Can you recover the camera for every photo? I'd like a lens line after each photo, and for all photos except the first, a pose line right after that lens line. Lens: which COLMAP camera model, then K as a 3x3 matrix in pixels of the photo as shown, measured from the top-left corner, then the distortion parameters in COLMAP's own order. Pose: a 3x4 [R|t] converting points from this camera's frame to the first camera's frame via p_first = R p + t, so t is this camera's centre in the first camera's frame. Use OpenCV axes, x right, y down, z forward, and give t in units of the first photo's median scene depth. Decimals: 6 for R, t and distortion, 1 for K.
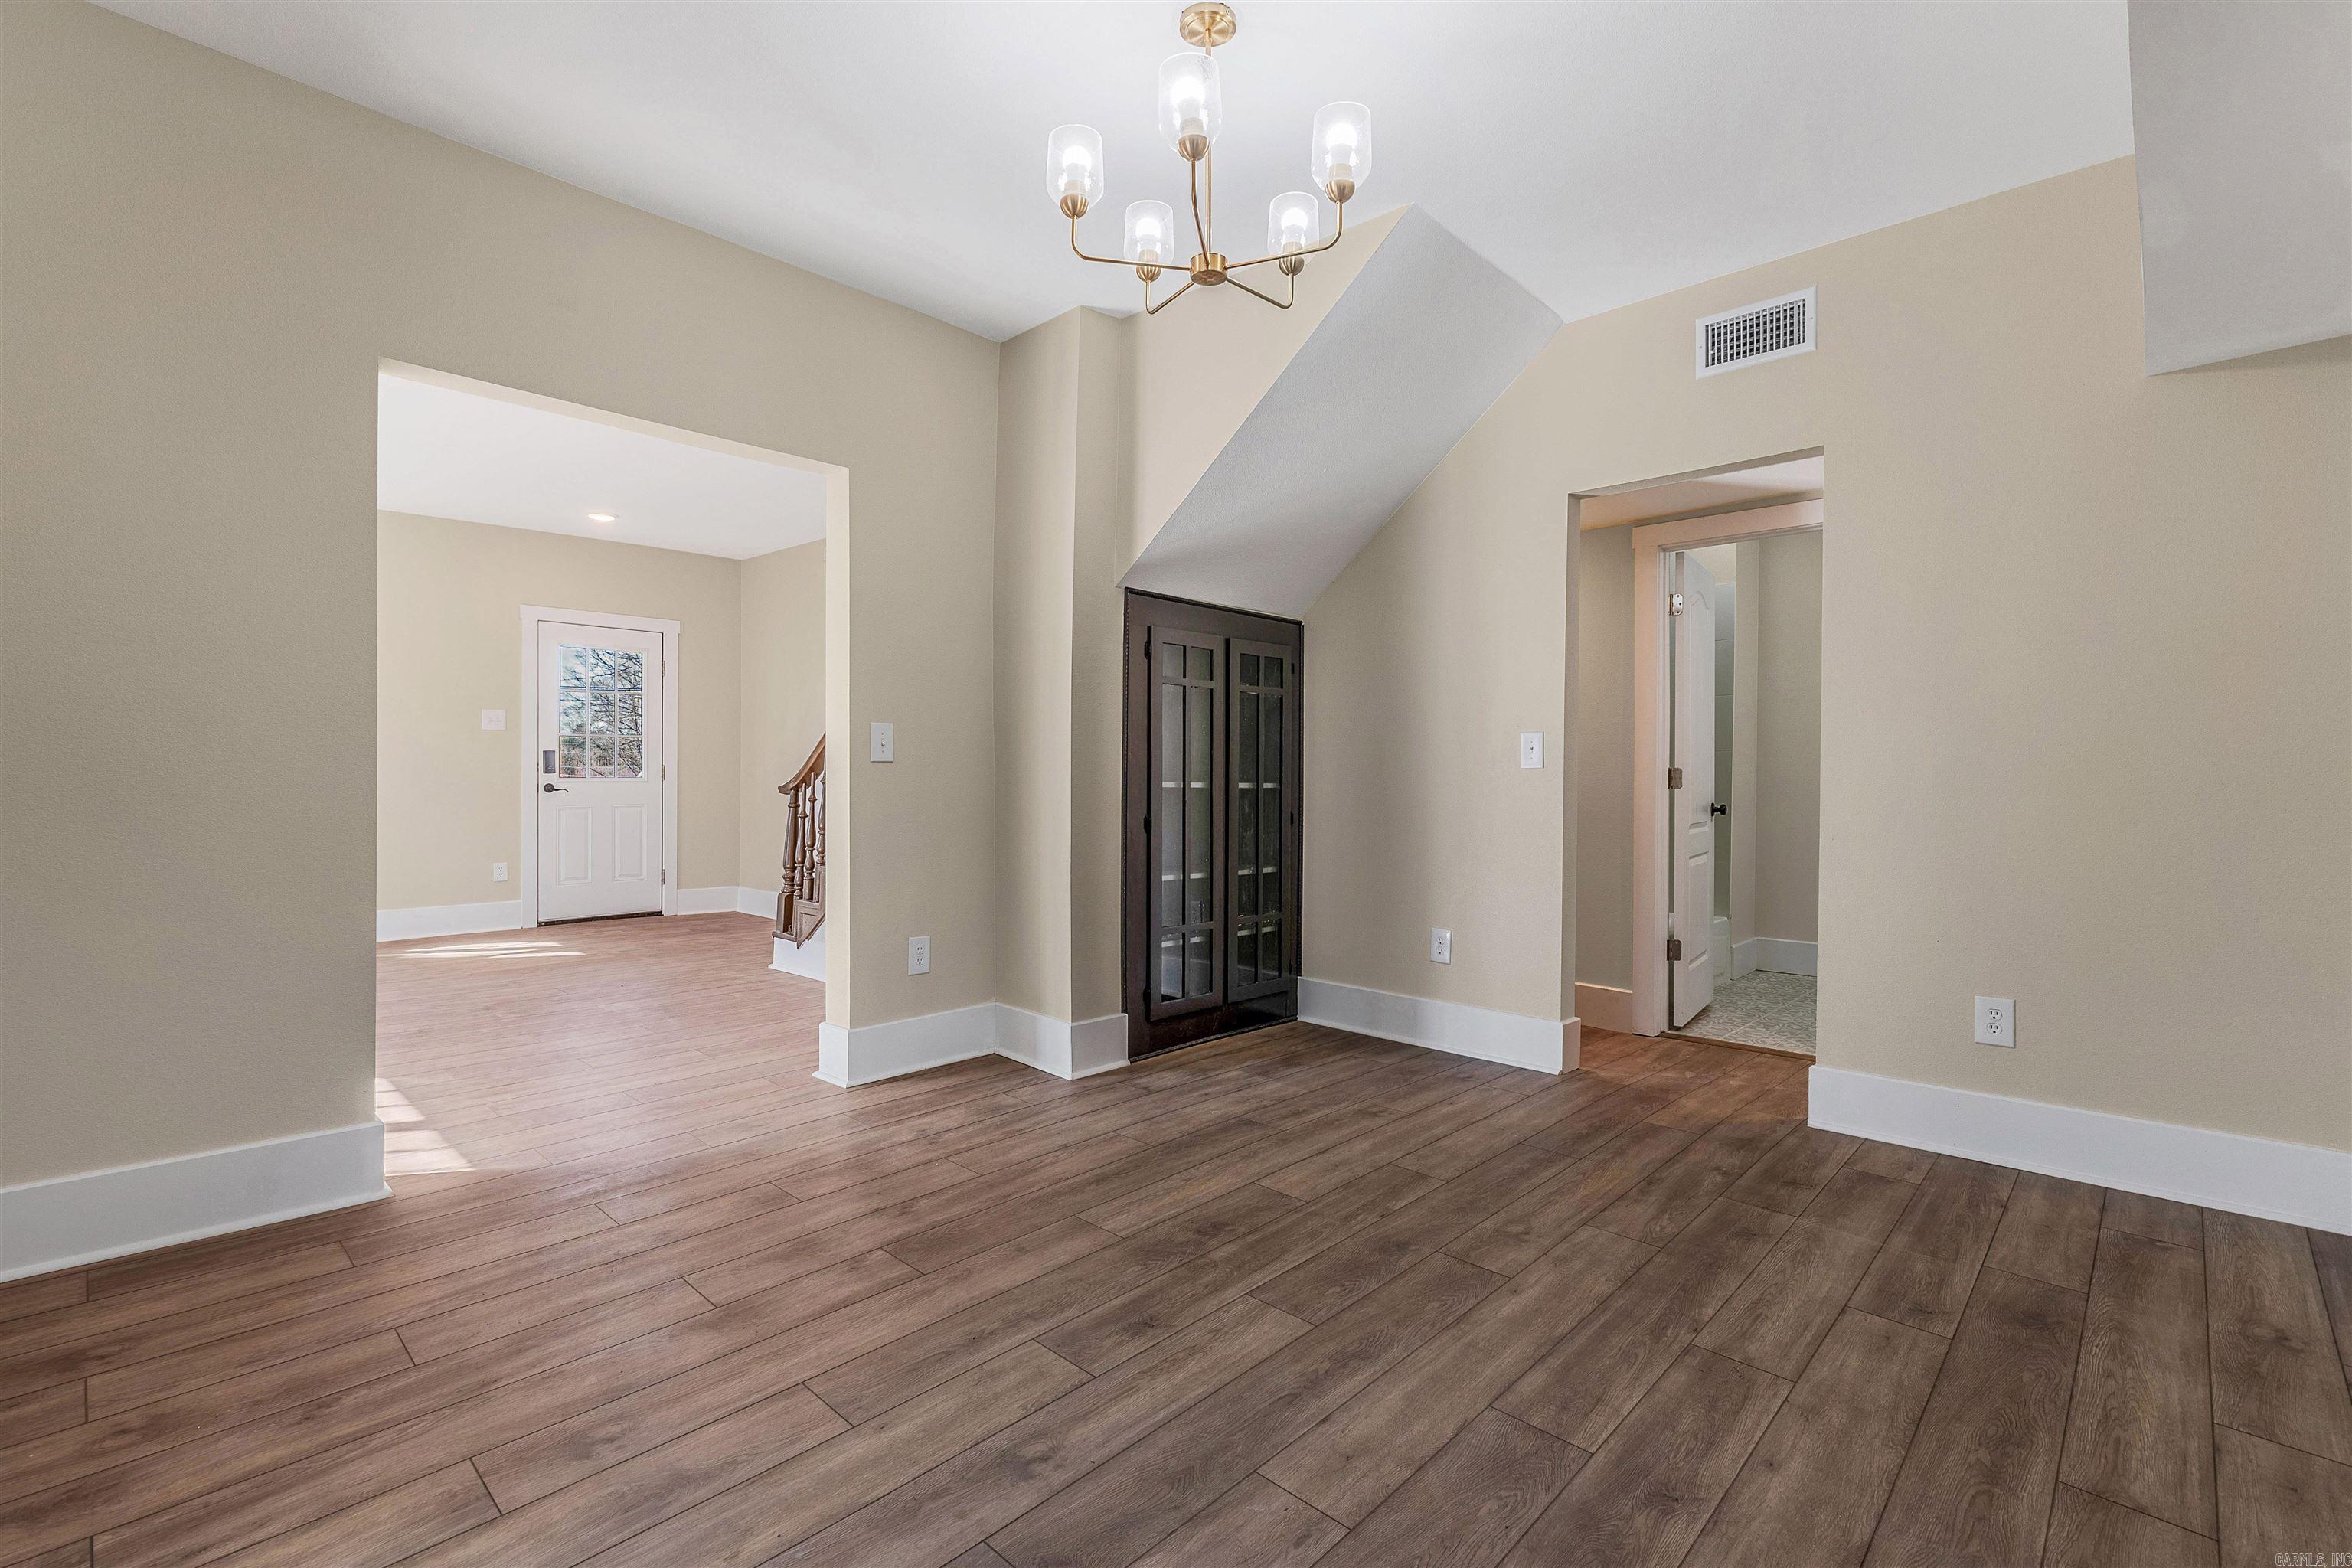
lens RADIAL K [[1060.6, 0, 1166.0], [0, 1060.6, 786.6], [0, 0, 1]] dist [-0.005213, -0.001031]
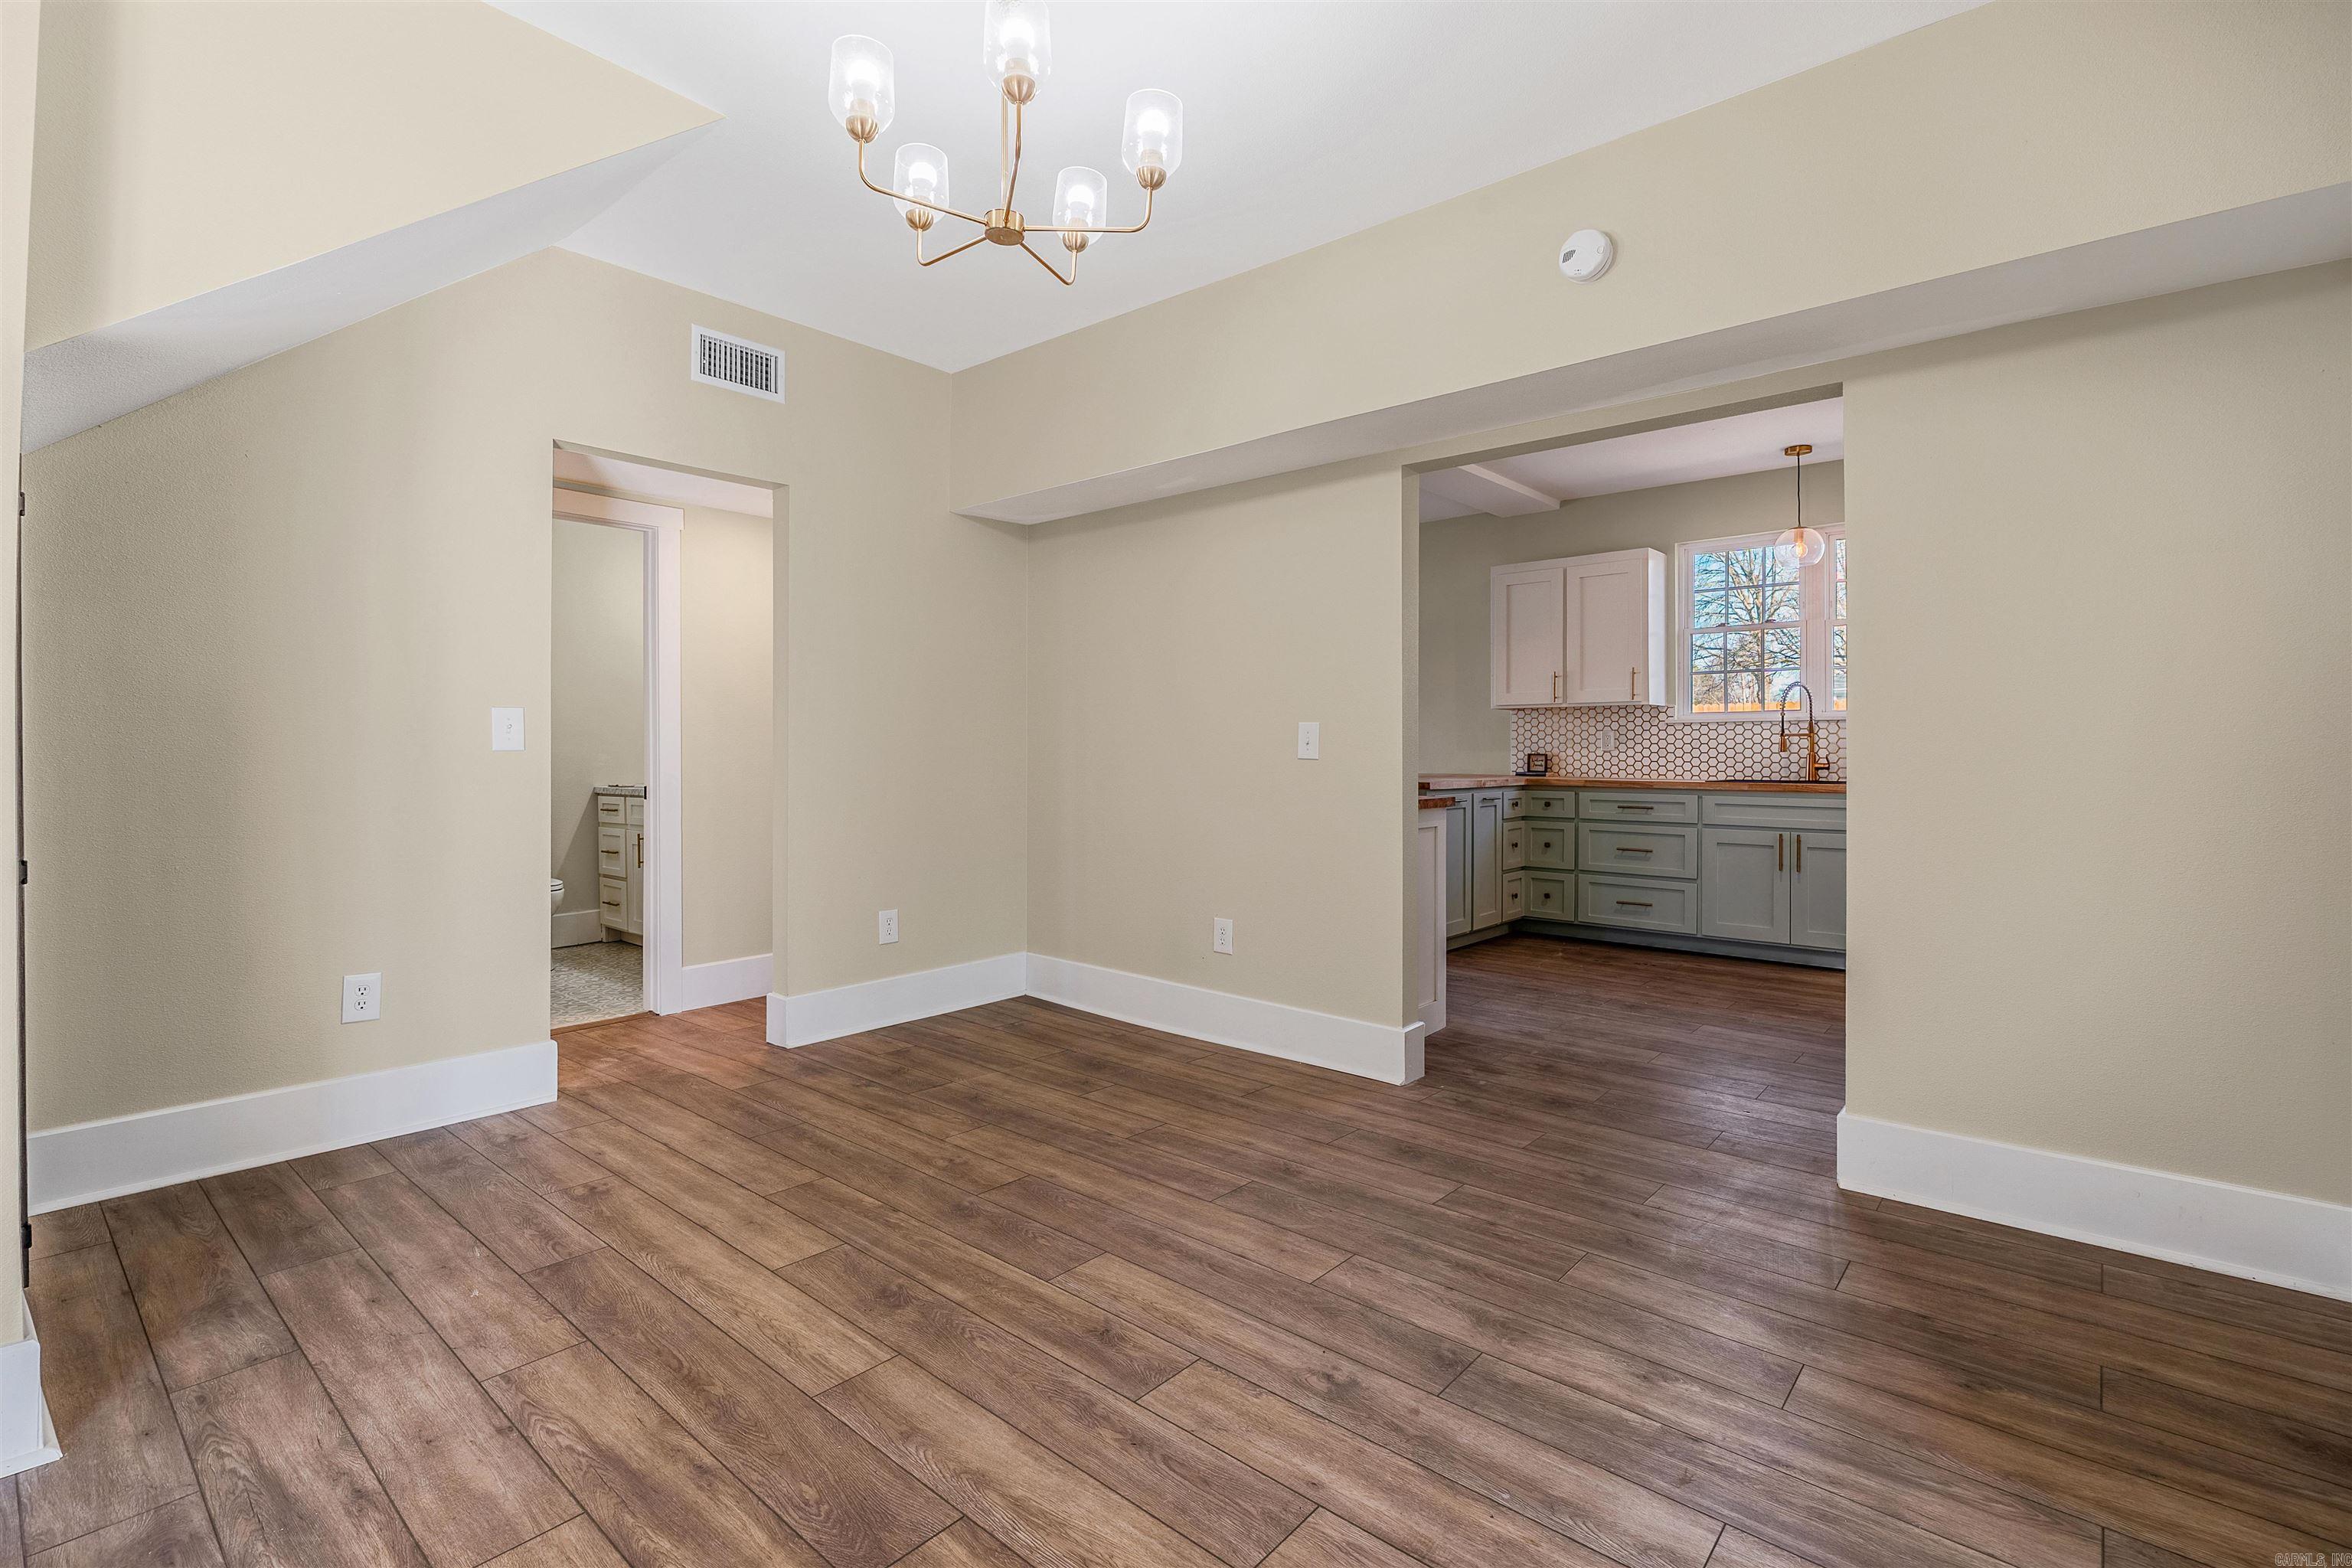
lens RADIAL K [[1060.6, 0, 1191.7], [0, 1060.6, 762.2], [0, 0, 1]] dist [-0.005213, -0.001031]
pose [[-0.065597, -0.015310, 0.997729, -0.786772], [0.008698, 0.999836, 0.015914, -0.024975], [-0.997808, 0.009722, -0.065453, 0.781024]]
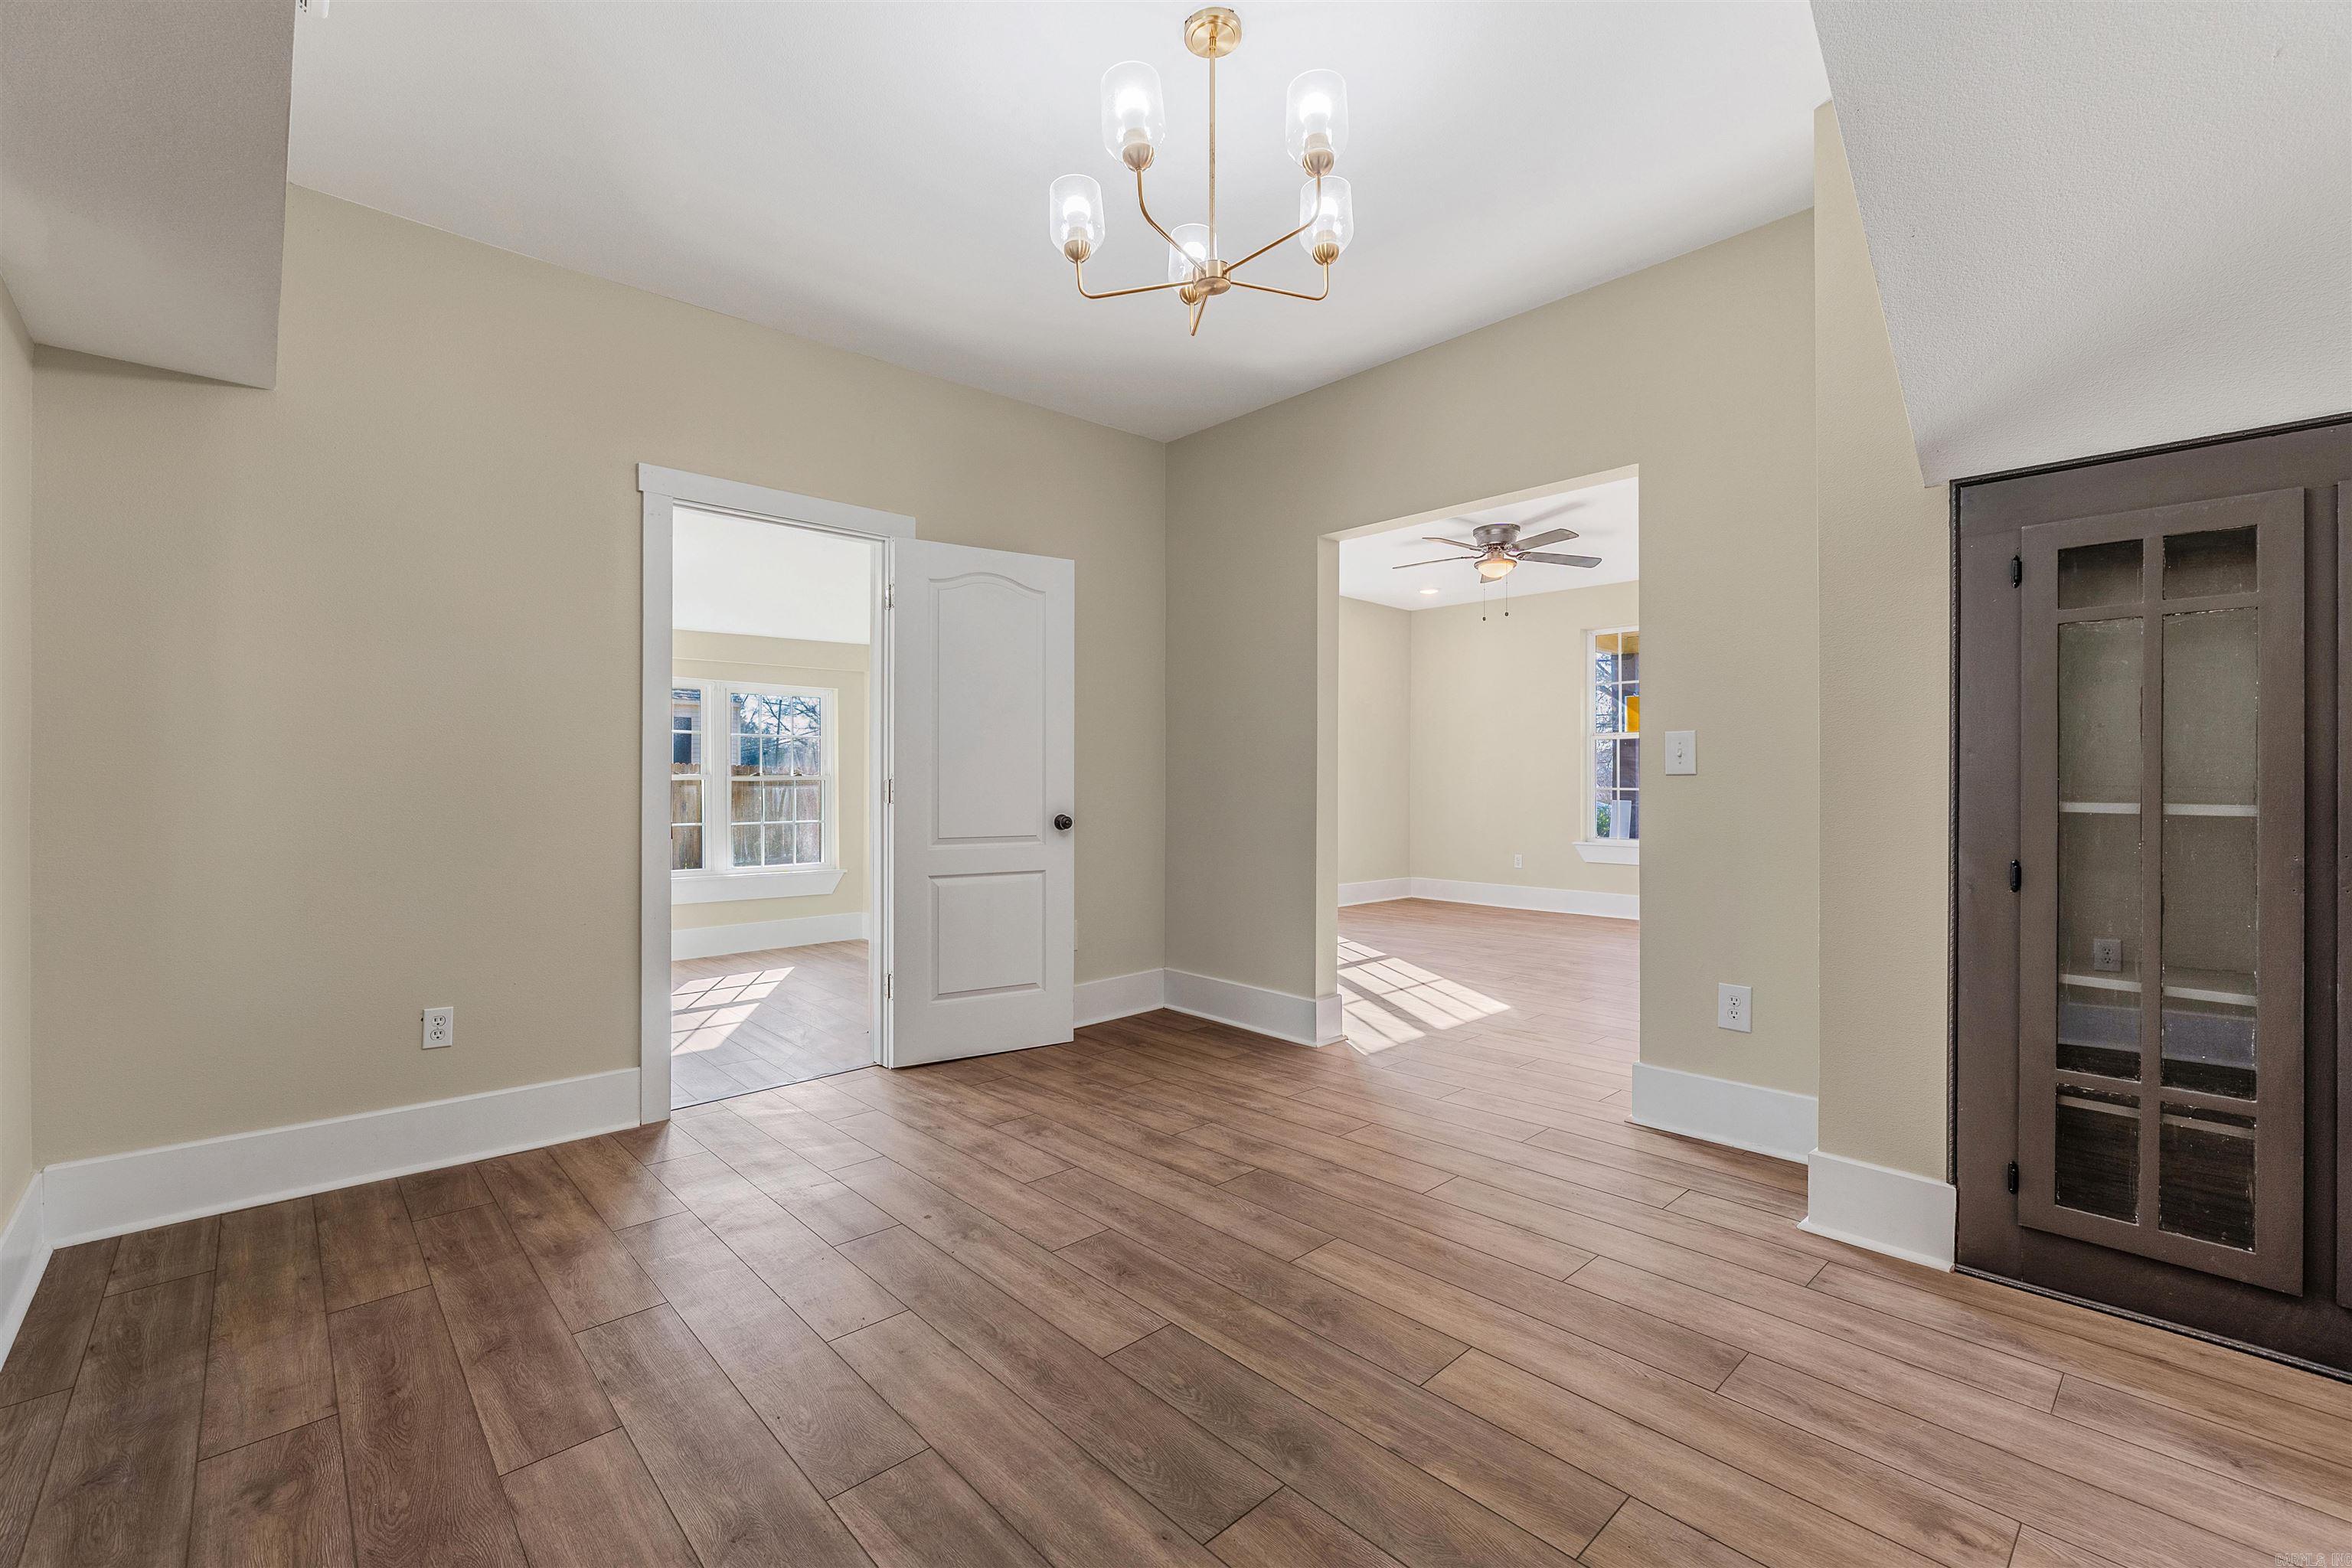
lens RADIAL K [[998.6, 0, 1165.2], [0, 998.6, 784.2], [0, 0, 1]] dist [-0.003620, -0.001588]
pose [[-0.072457, -0.003979, -0.997364, 0.838751], [-0.010315, 0.999942, -0.003240, -0.011106], [0.997318, 0.010053, -0.072494, 0.892639]]
